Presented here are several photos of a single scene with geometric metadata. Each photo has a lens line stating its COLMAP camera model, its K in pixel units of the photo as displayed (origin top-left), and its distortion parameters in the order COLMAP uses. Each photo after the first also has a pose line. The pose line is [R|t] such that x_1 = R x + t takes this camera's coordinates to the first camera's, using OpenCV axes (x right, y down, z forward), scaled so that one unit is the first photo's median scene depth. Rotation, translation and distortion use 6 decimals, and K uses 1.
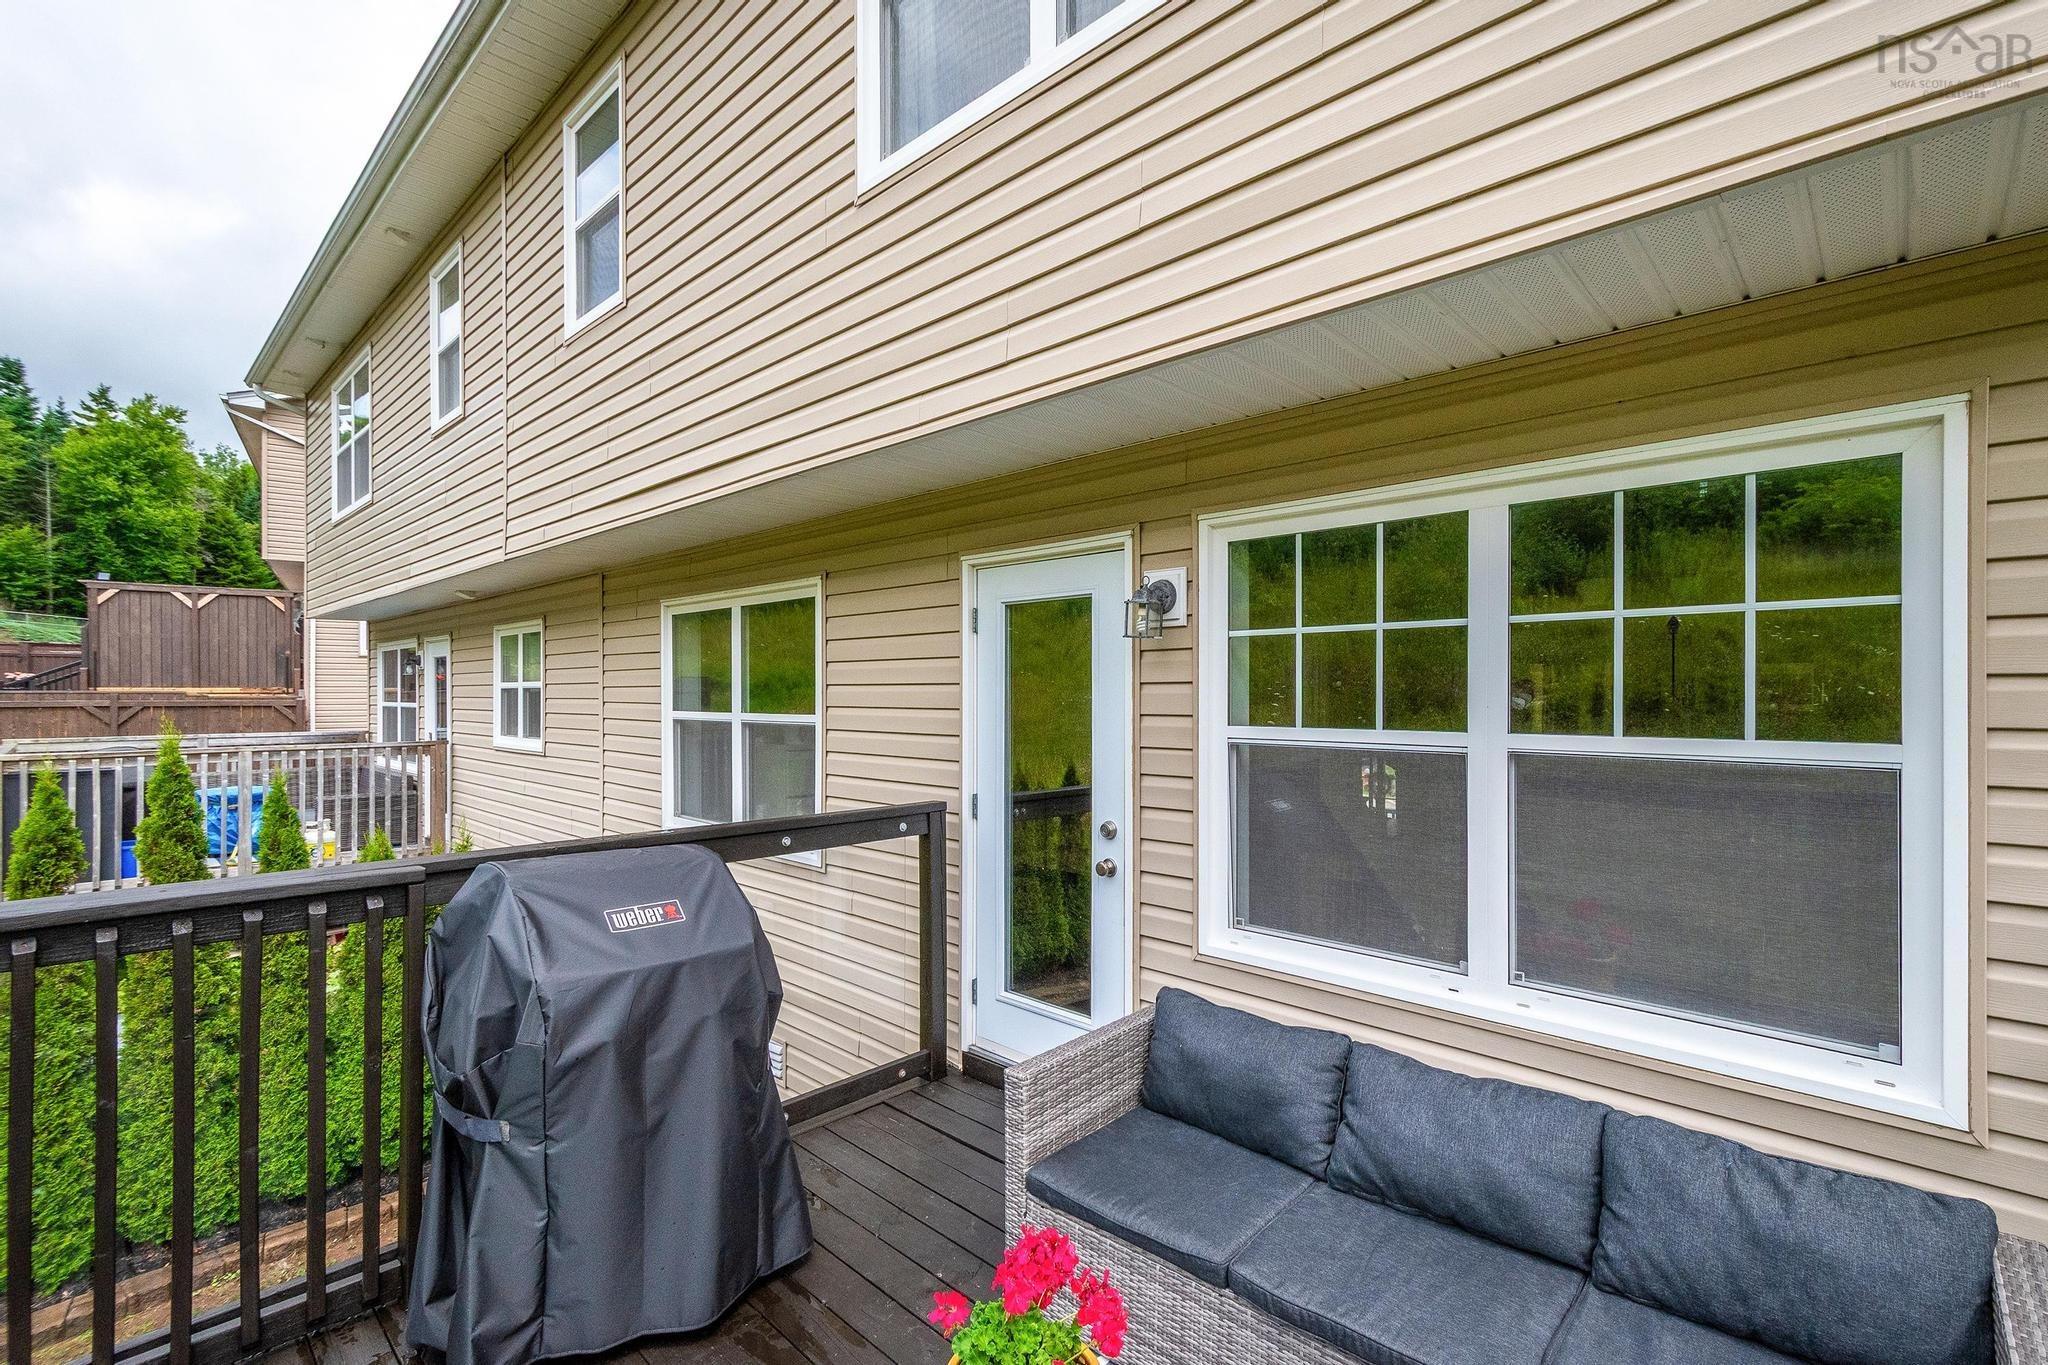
lens RADIAL K [[900.1, 0, 1030.4], [0, 900.1, 704.1], [0, 0, 1]] dist [0.012485, 0.000853]
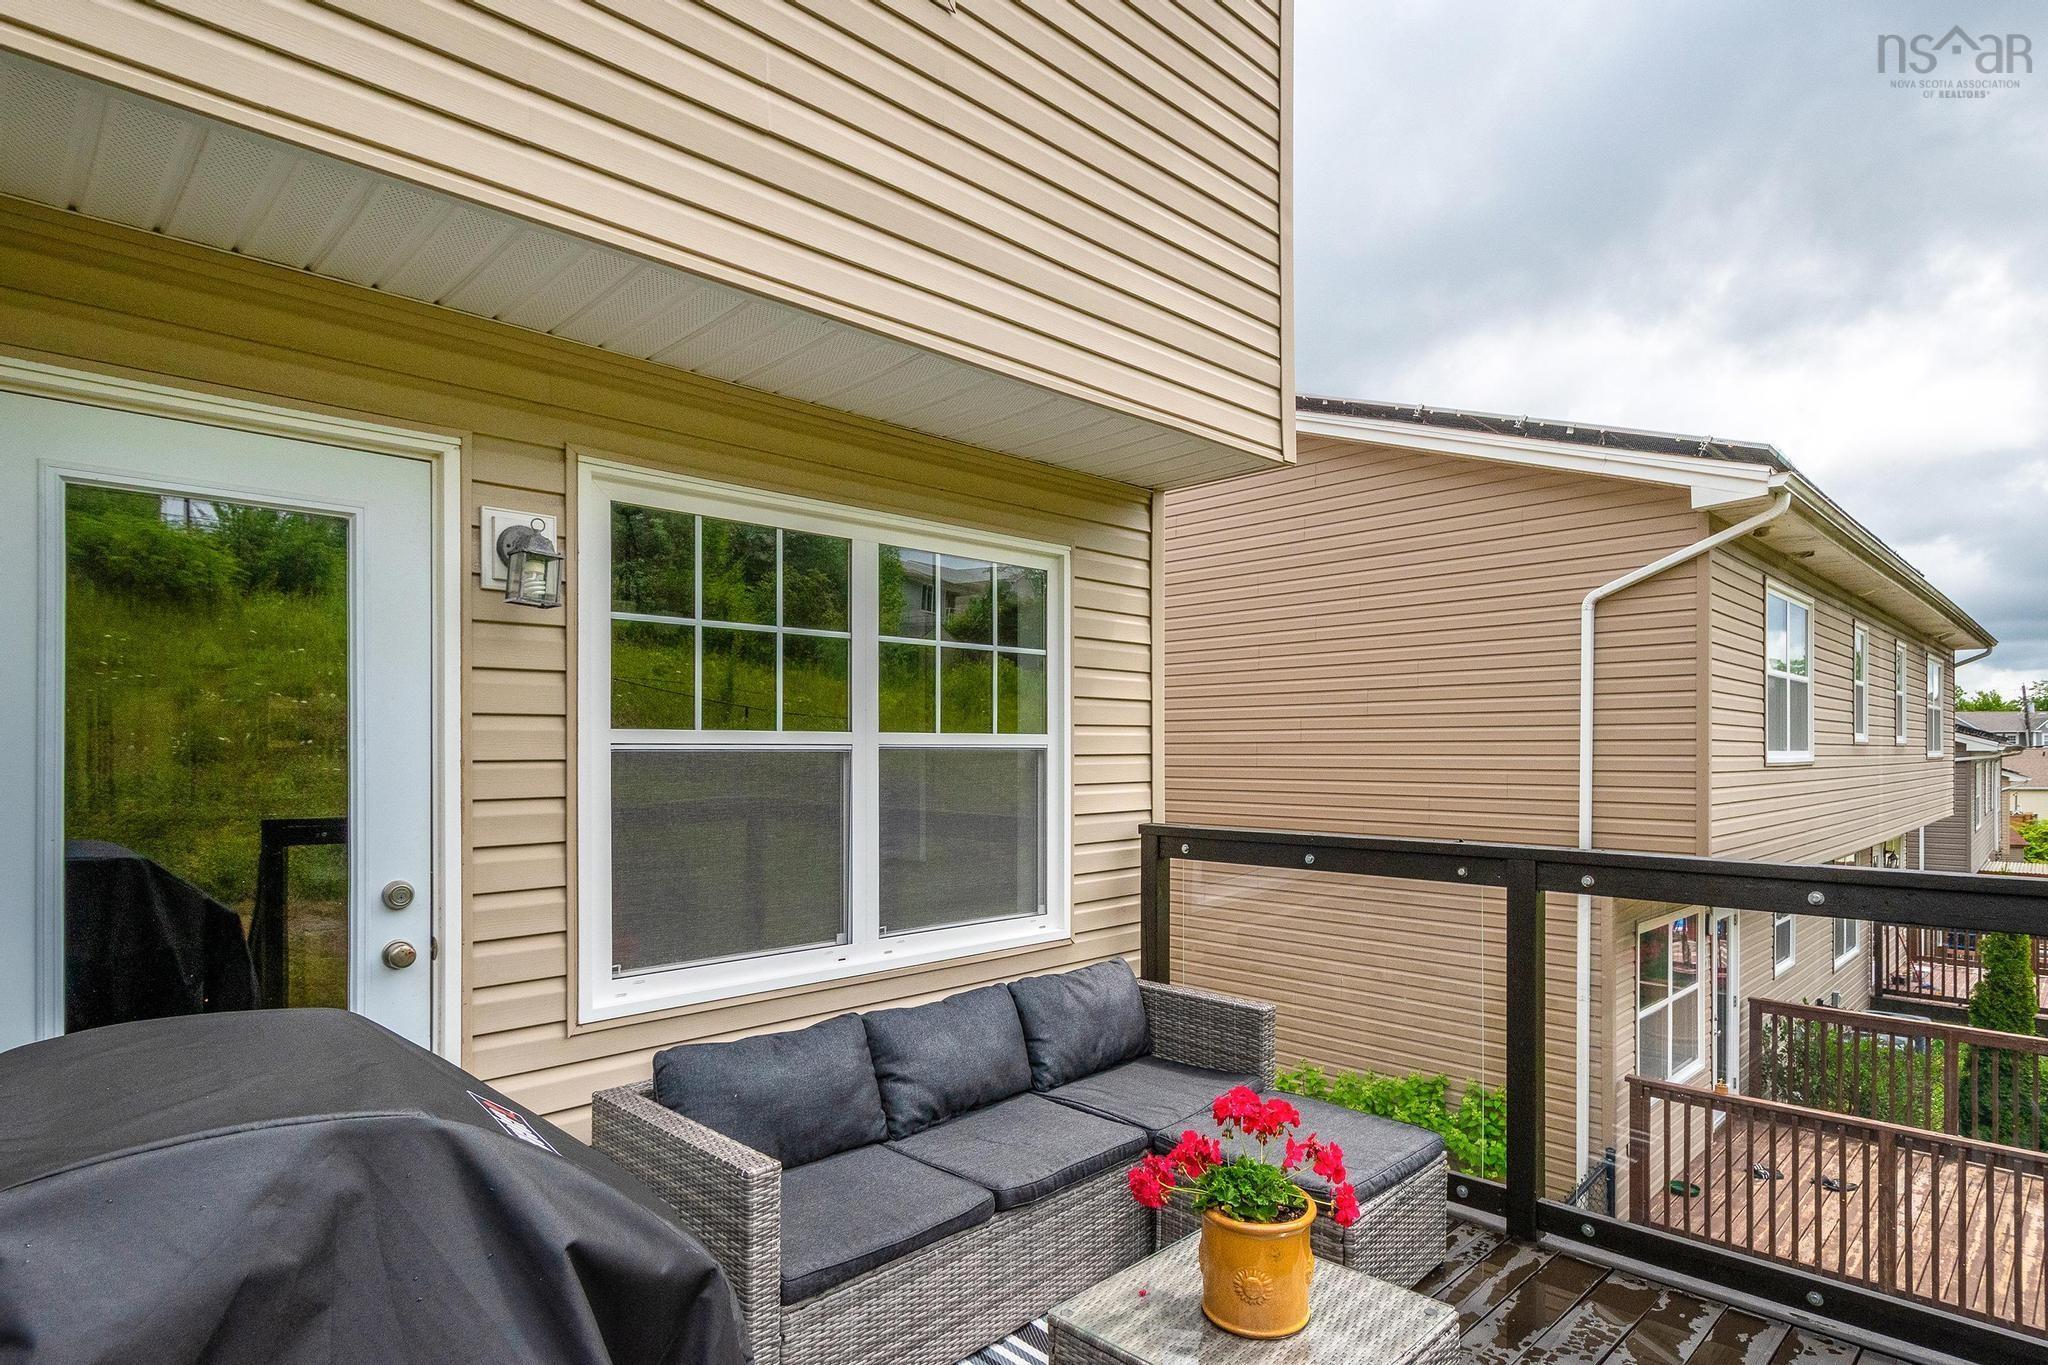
lens RADIAL K [[1102.0, 0, 1081.5], [0, 1102.0, 730.7], [0, 0, 1]] dist [0.005040, 0.000305]
pose [[0.018378, 0.000399, 0.999831, -0.837859], [-0.005306, 0.999986, -0.000302, 0.026382], [-0.999817, -0.005300, 0.018380, 0.623259]]
